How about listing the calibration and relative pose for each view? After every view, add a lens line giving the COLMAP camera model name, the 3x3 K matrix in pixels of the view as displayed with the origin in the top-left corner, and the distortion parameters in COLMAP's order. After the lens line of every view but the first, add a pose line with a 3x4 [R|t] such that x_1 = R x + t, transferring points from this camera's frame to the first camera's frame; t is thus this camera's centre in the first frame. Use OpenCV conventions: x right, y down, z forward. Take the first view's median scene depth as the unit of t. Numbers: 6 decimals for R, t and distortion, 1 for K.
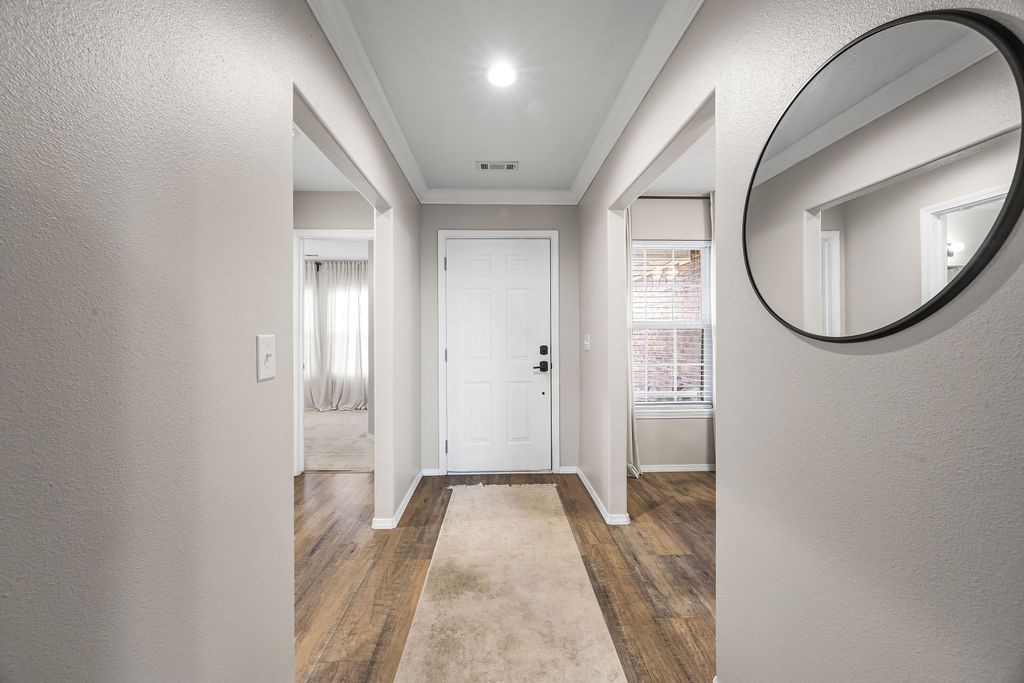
lens RADIAL K [[390.5, 0, 508.0], [0, 390.5, 339.9], [0, 0, 1]] dist [0.001521, -0.000089]
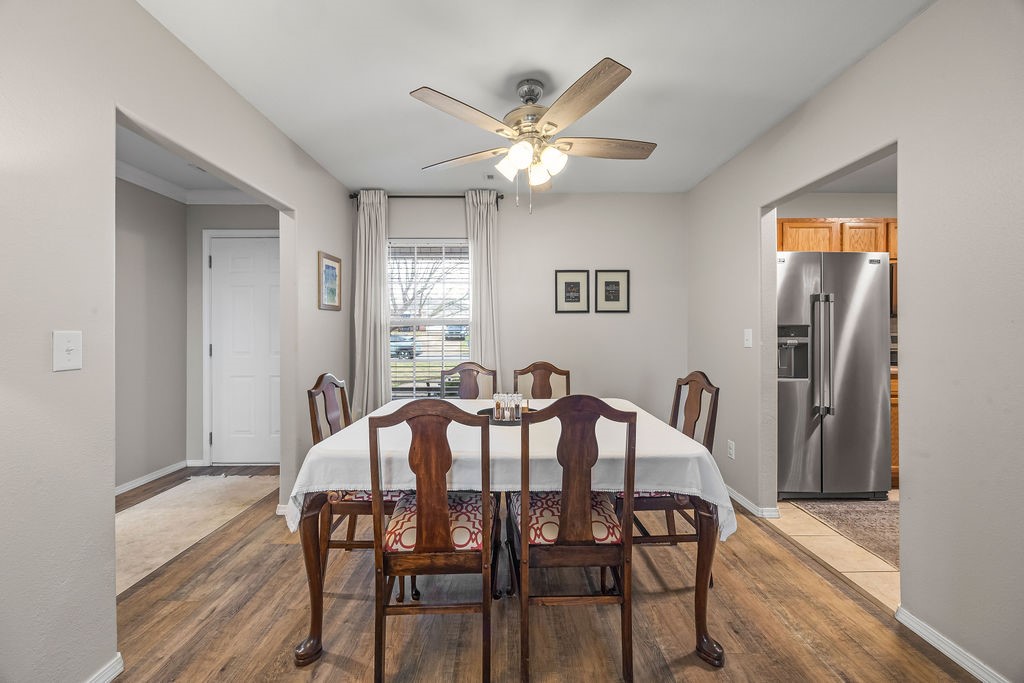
lens RADIAL K [[390.5, 0, 508.7], [0, 390.5, 336.0], [0, 0, 1]] dist [0.001521, -0.000089]
pose [[0.999568, 0.002779, -0.029264, 0.647934], [-0.002675, 0.999990, 0.003567, -0.005060], [0.029273, -0.003487, 0.999565, -0.013474]]
